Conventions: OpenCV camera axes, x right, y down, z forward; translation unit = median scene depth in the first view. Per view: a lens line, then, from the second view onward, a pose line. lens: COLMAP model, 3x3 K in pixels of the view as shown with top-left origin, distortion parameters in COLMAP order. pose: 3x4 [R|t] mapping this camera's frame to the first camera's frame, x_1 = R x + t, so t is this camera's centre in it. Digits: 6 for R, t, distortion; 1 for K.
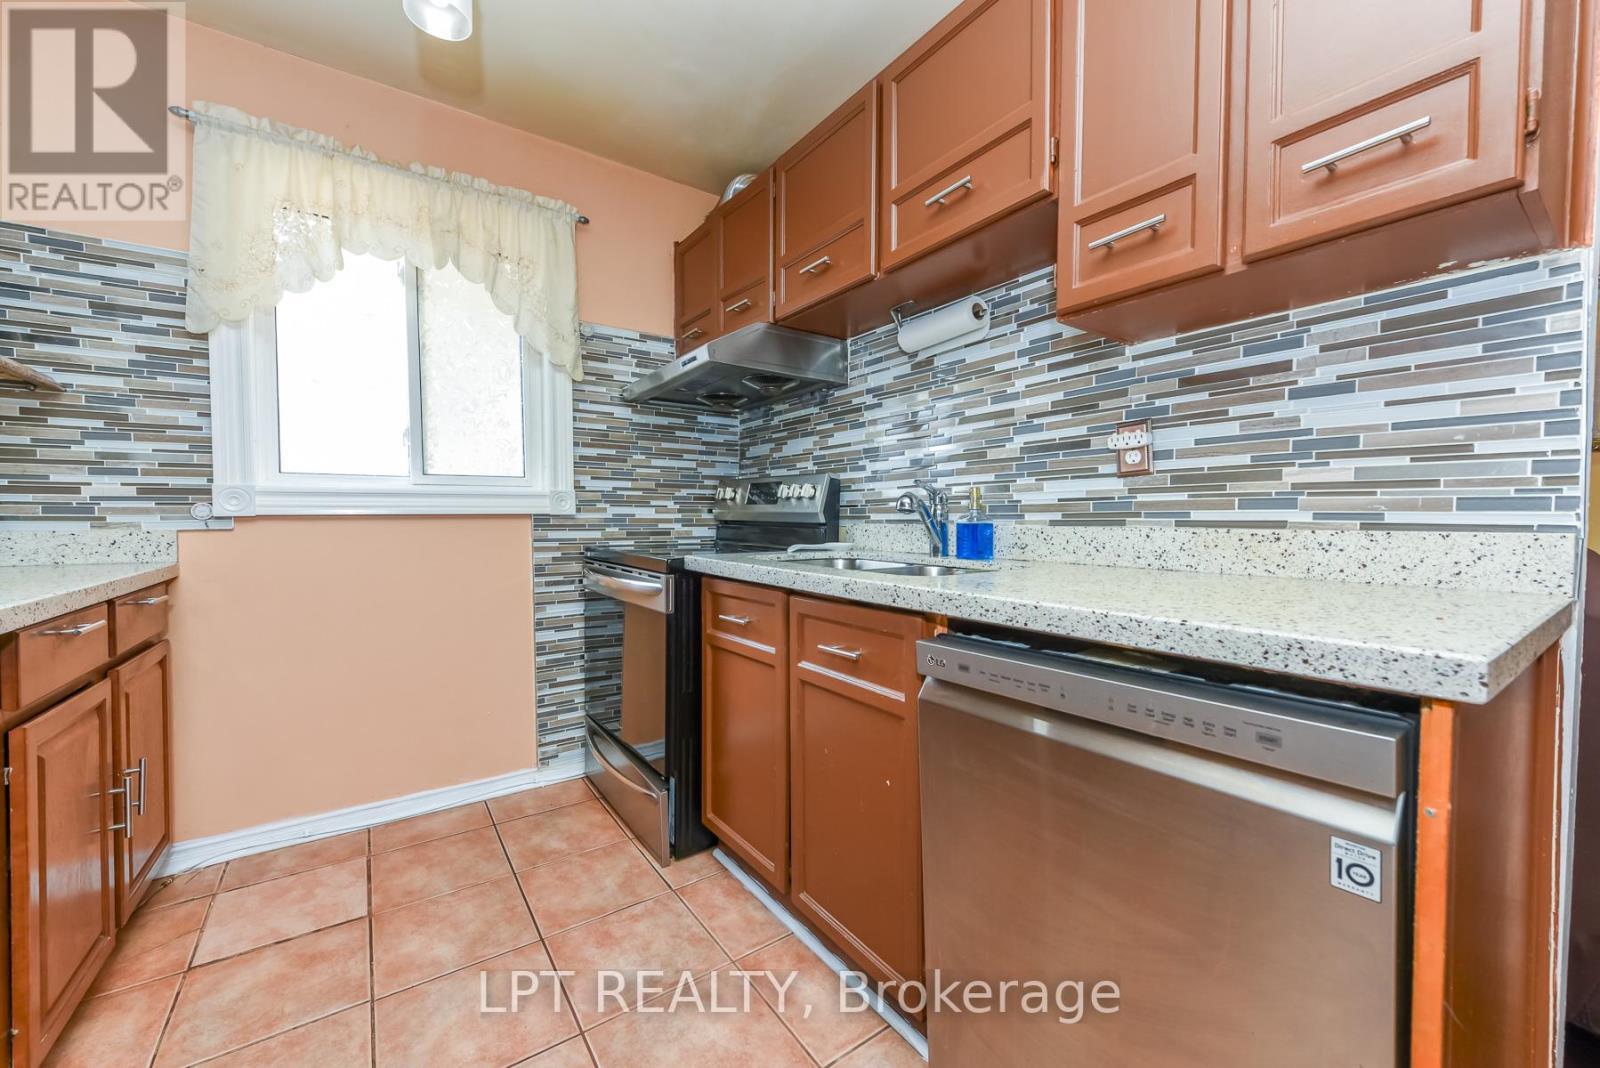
lens RADIAL K [[630.5, 0, 810.4], [0, 630.5, 535.5], [0, 0, 1]] dist [-0.002115, -0.000768]
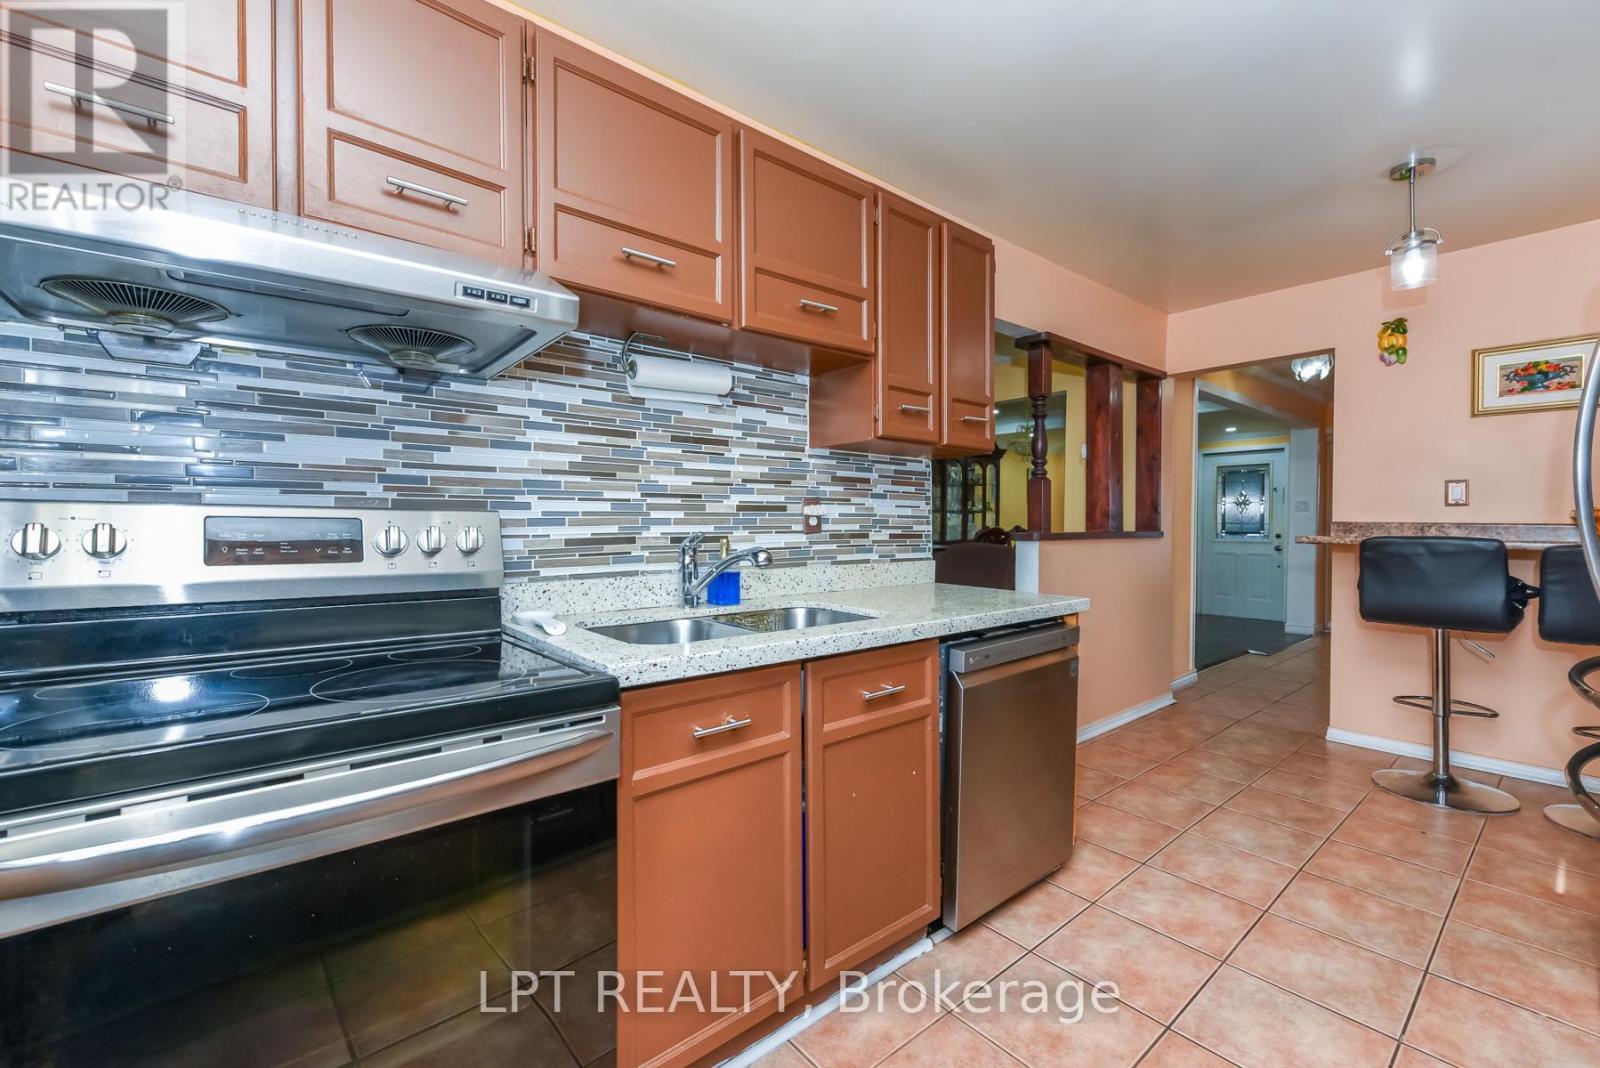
lens RADIAL K [[645.7, 0, 794.5], [0, 645.7, 531.1], [0, 0, 1]] dist [0.001082, -0.000557]
pose [[-0.064797, -0.014006, 0.997800, -1.029090], [0.028239, 0.999475, 0.015863, -0.123413], [-0.997499, 0.029205, -0.064367, 1.120496]]
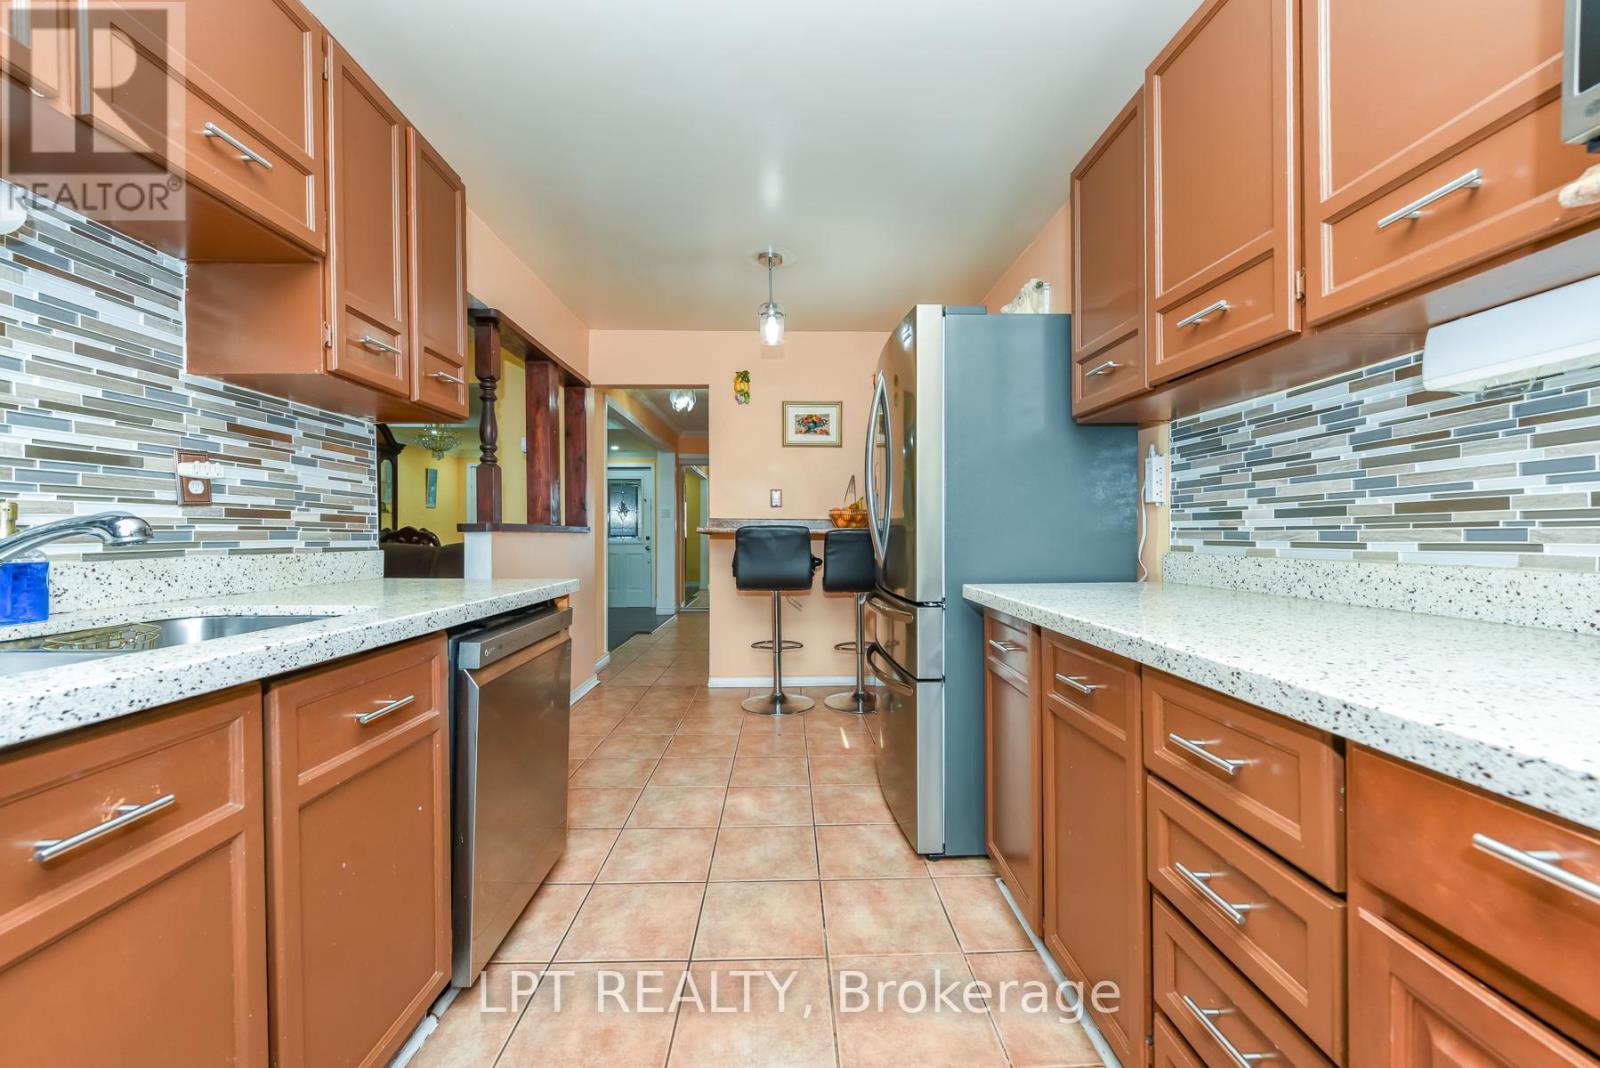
lens RADIAL K [[630.5, 0, 784.9], [0, 630.5, 537.4], [0, 0, 1]] dist [-0.002115, -0.000768]
pose [[-0.818706, 0.000207, 0.574212, -0.800676], [0.020993, 0.999342, 0.029572, -0.053382], [-0.573828, 0.036265, -0.818172, 1.252357]]
